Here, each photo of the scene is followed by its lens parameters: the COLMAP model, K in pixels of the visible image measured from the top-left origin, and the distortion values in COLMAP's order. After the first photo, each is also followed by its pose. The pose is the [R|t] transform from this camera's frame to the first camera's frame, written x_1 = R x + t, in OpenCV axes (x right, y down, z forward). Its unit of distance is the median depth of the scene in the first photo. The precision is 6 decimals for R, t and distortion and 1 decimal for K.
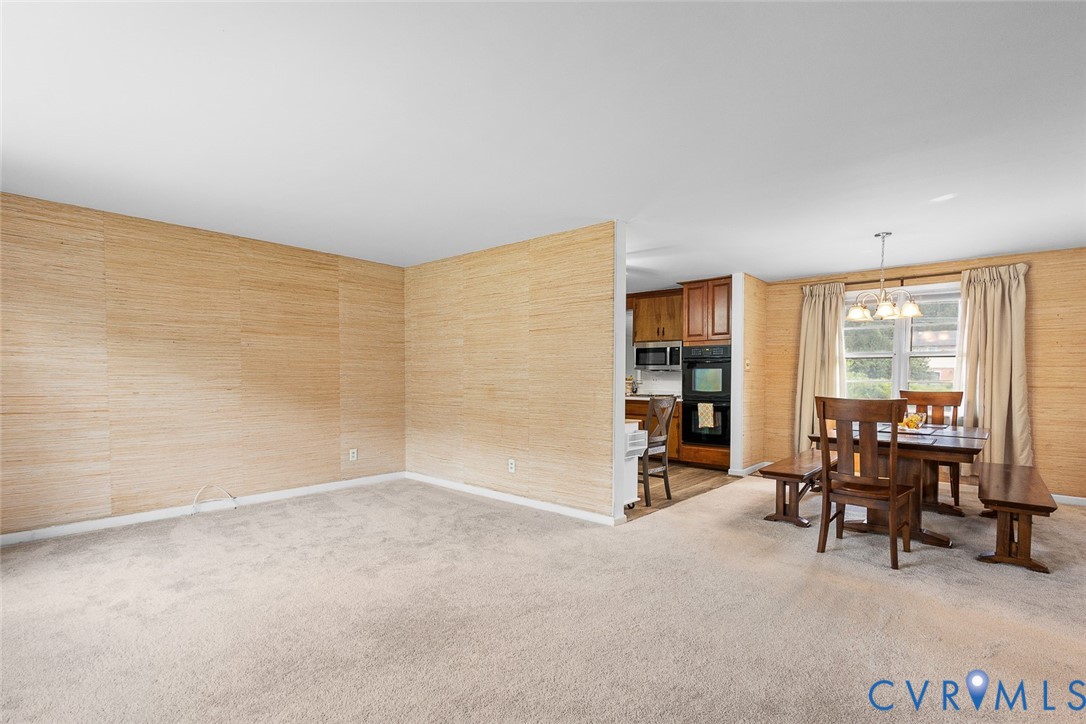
lens RADIAL K [[513.6, 0, 545.3], [0, 513.6, 390.4], [0, 0, 1]] dist [0.002775, -0.000606]
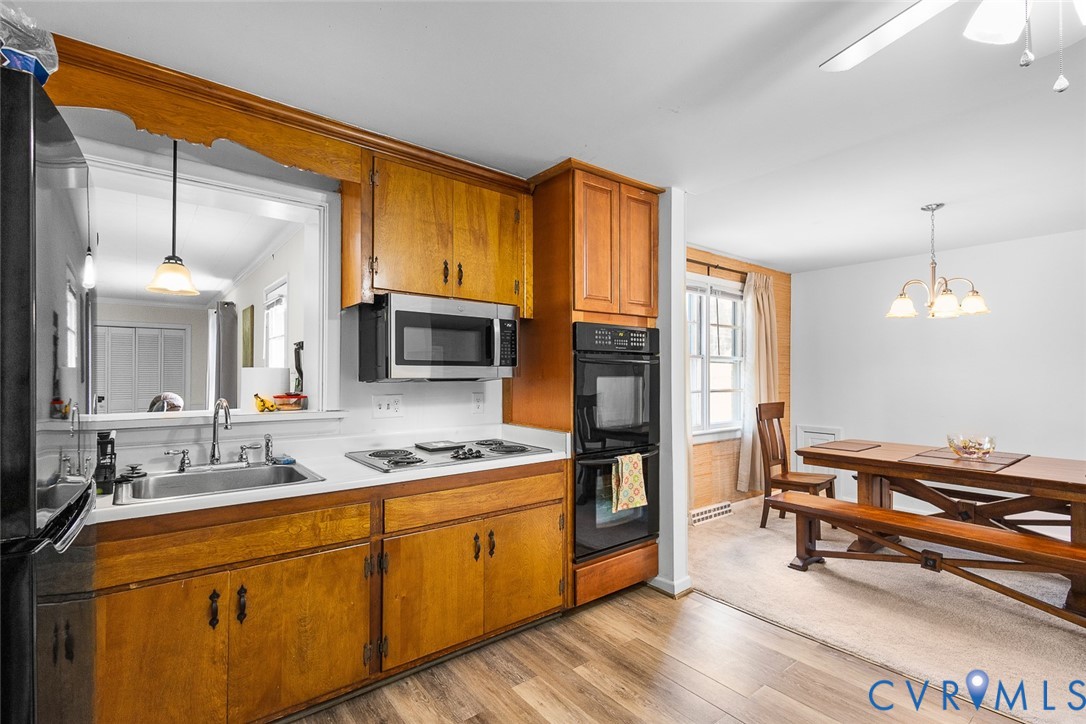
lens RADIAL K [[513.6, 0, 543.6], [0, 513.6, 368.5], [0, 0, 1]] dist [0.002775, -0.000606]
pose [[0.164921, 0.003776, 0.986299, -0.143246], [0.025525, 0.999641, -0.008096, -0.048859], [-0.985976, 0.026510, 0.164766, 1.011913]]
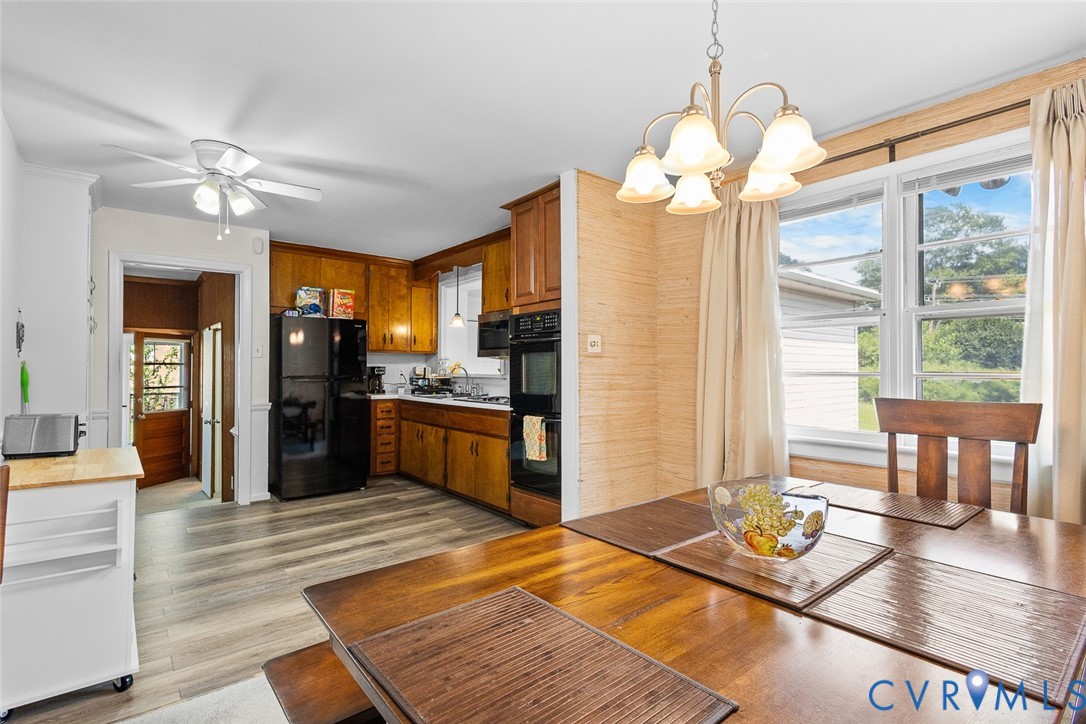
lens RADIAL K [[513.6, 0, 543.4], [0, 513.6, 360.7], [0, 0, 1]] dist [0.002775, -0.000606]
pose [[0.987538, -0.009933, -0.157065, 0.414667], [0.003206, 0.999069, -0.043025, -0.010470], [0.157346, 0.041985, 0.986651, 0.463718]]
